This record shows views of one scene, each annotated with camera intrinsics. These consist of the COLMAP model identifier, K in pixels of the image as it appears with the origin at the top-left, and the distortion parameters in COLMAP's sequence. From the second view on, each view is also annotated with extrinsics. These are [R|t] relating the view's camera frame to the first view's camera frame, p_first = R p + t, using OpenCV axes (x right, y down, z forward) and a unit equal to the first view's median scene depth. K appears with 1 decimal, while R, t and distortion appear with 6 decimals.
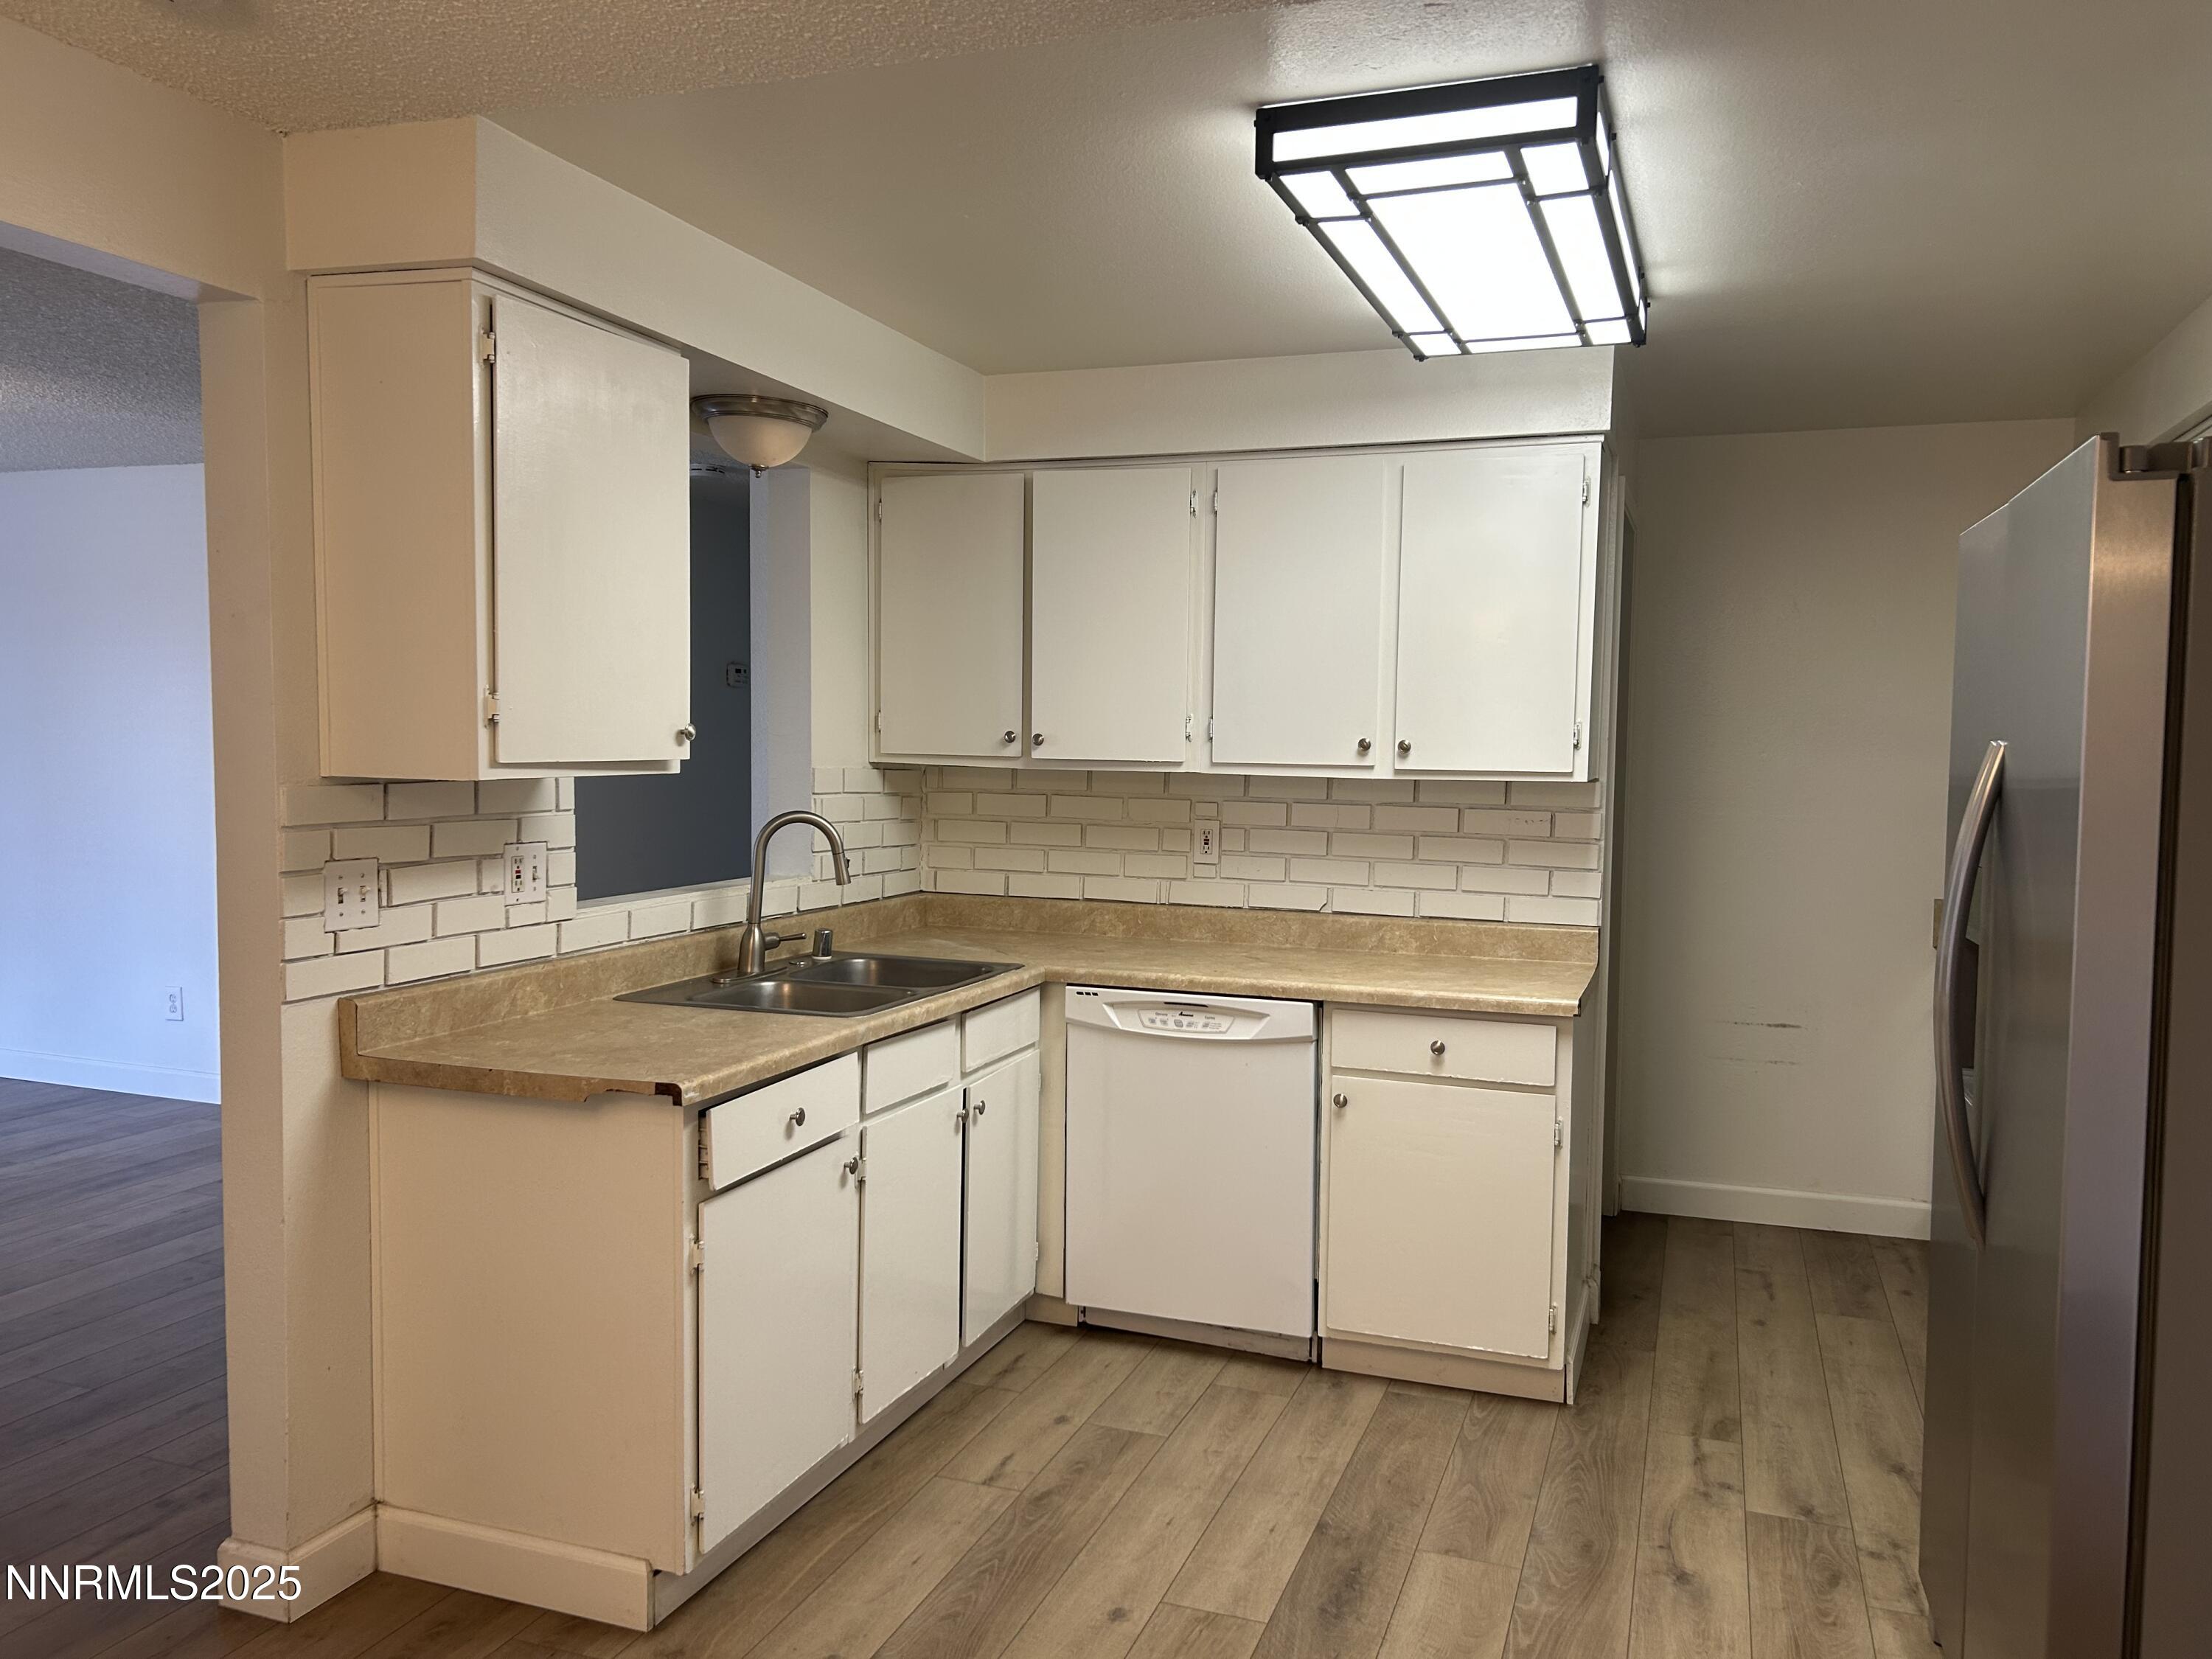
lens RADIAL K [[1674.0, 0, 1107.7], [0, 1674.0, 832.0], [0, 0, 1]] dist [0.070675, -0.051957]
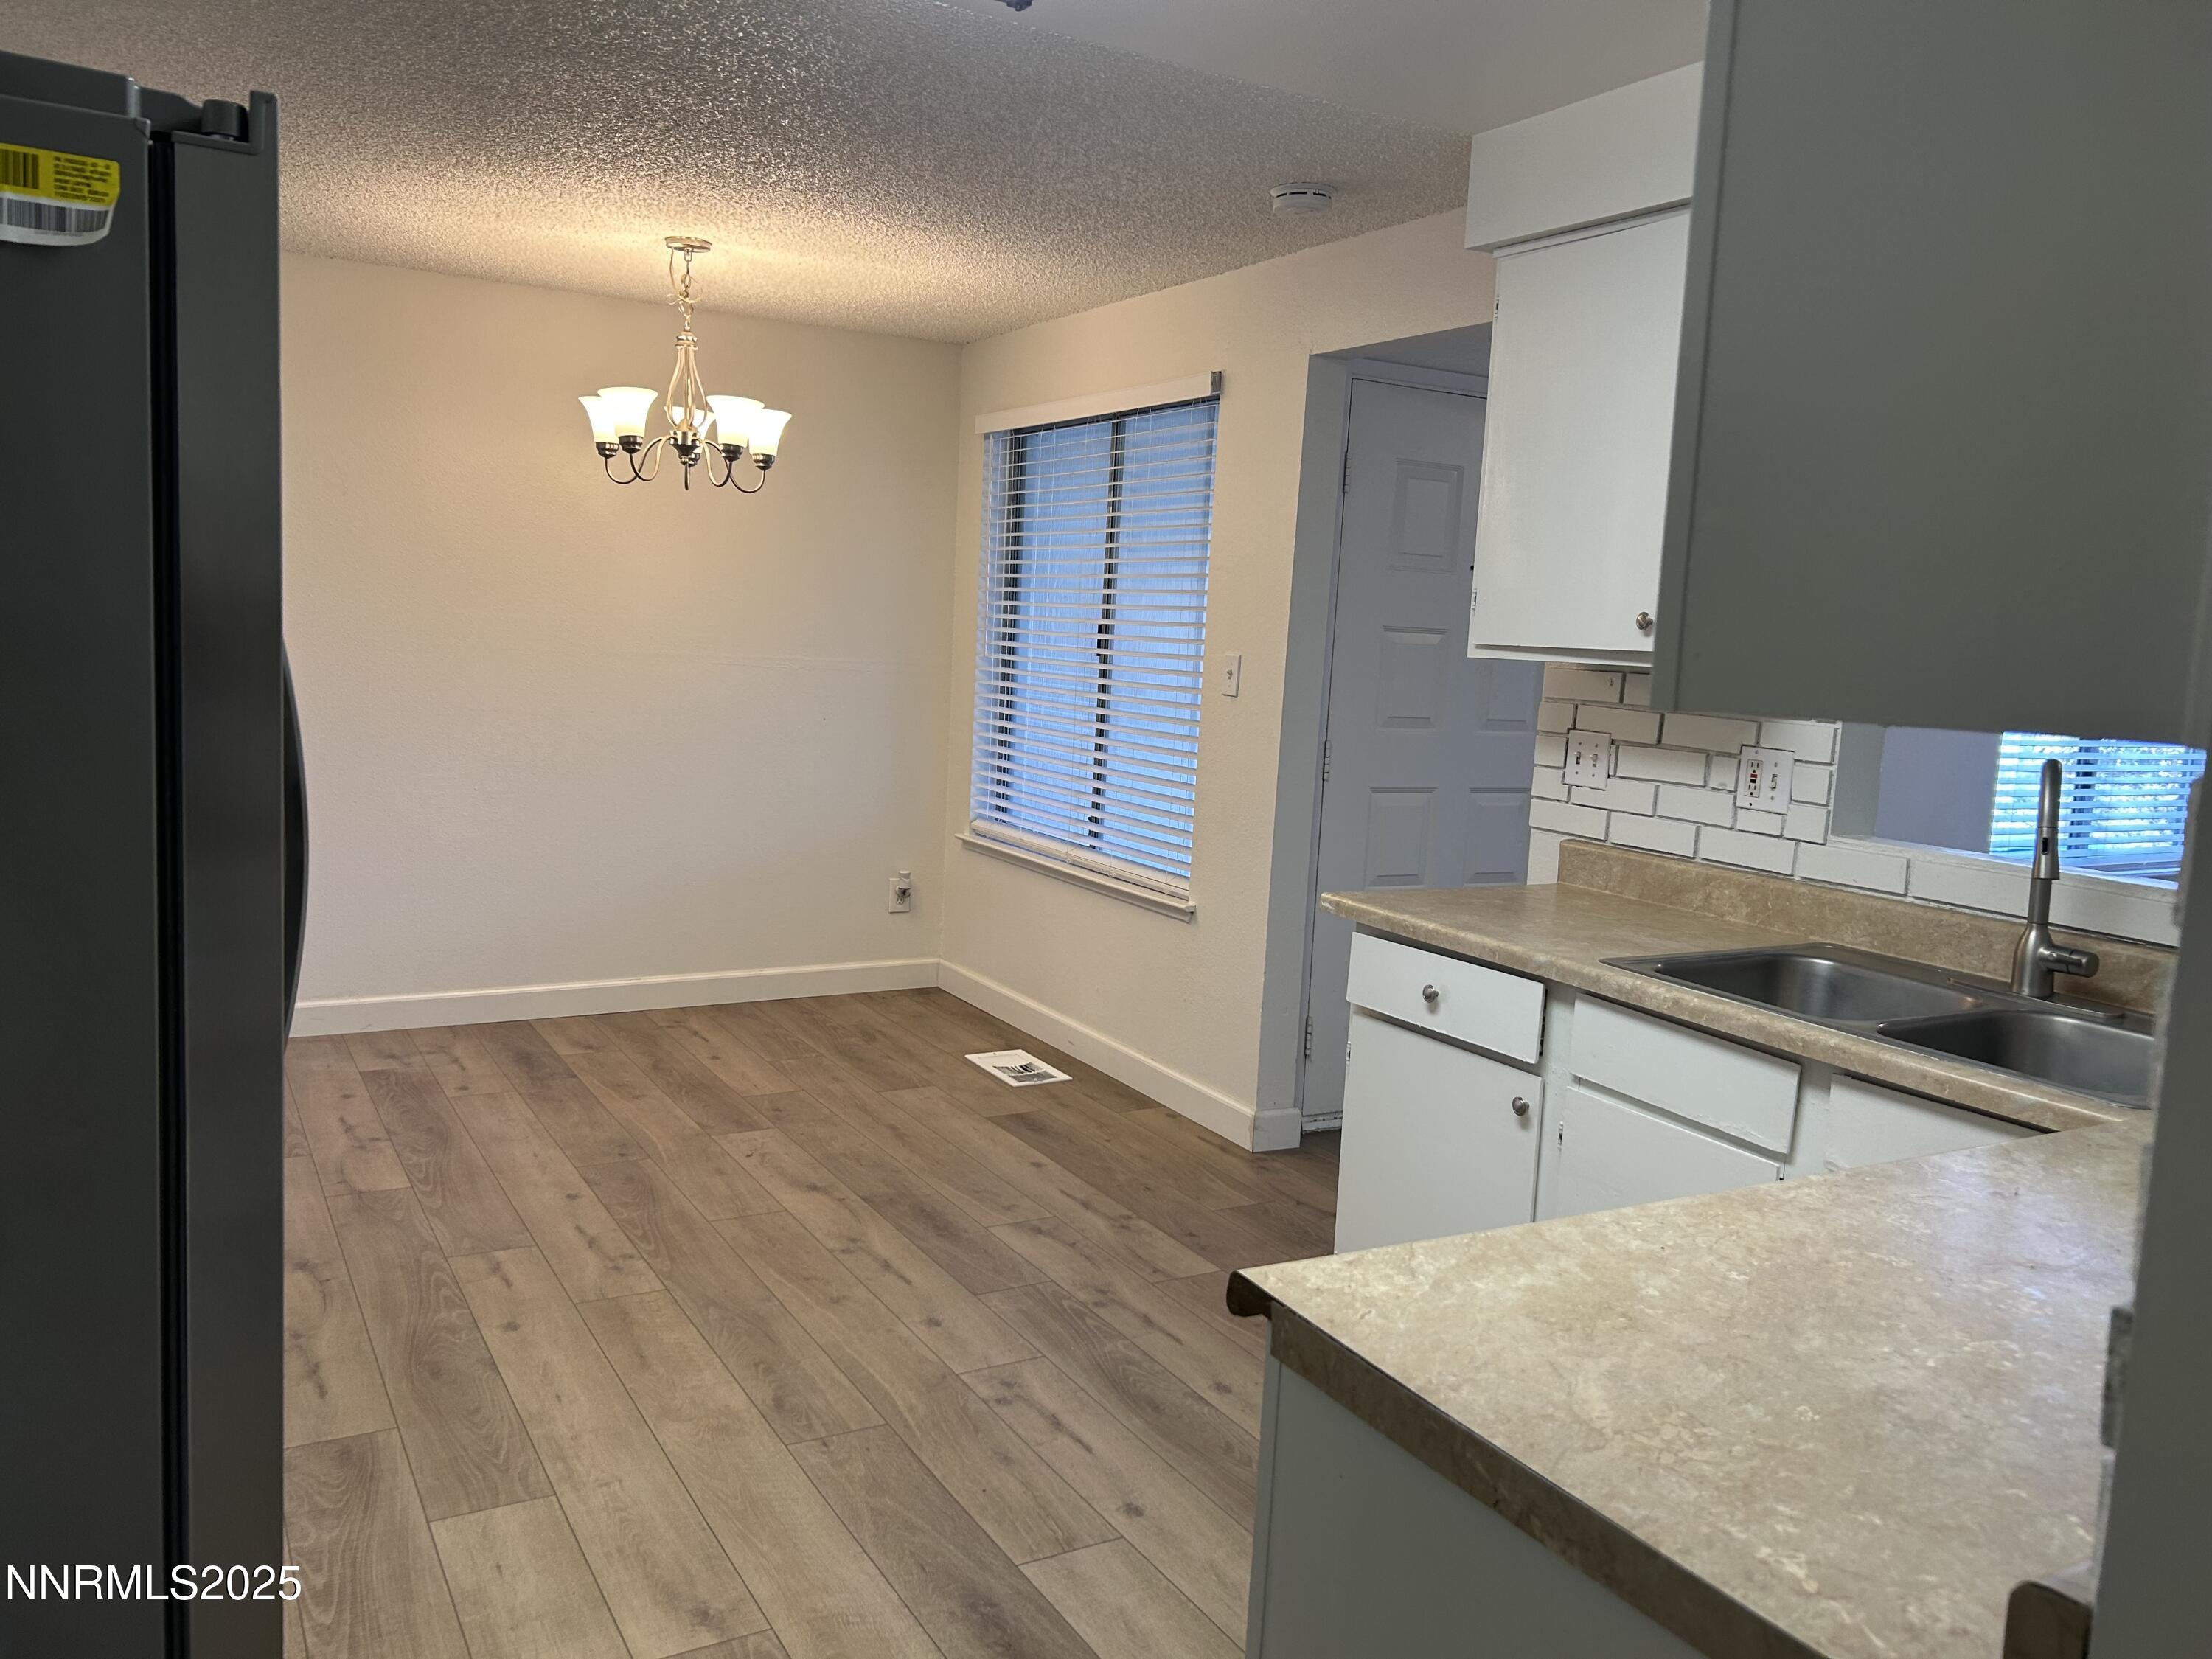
lens RADIAL K [[1674.0, 0, 1124.5], [0, 1674.0, 791.3], [0, 0, 1]] dist [0.070675, -0.051957]
pose [[-0.628434, 0.032509, -0.777183, 0.710720], [-0.107322, 0.985947, 0.128022, -0.059903], [0.770424, 0.163862, -0.616114, 1.457981]]
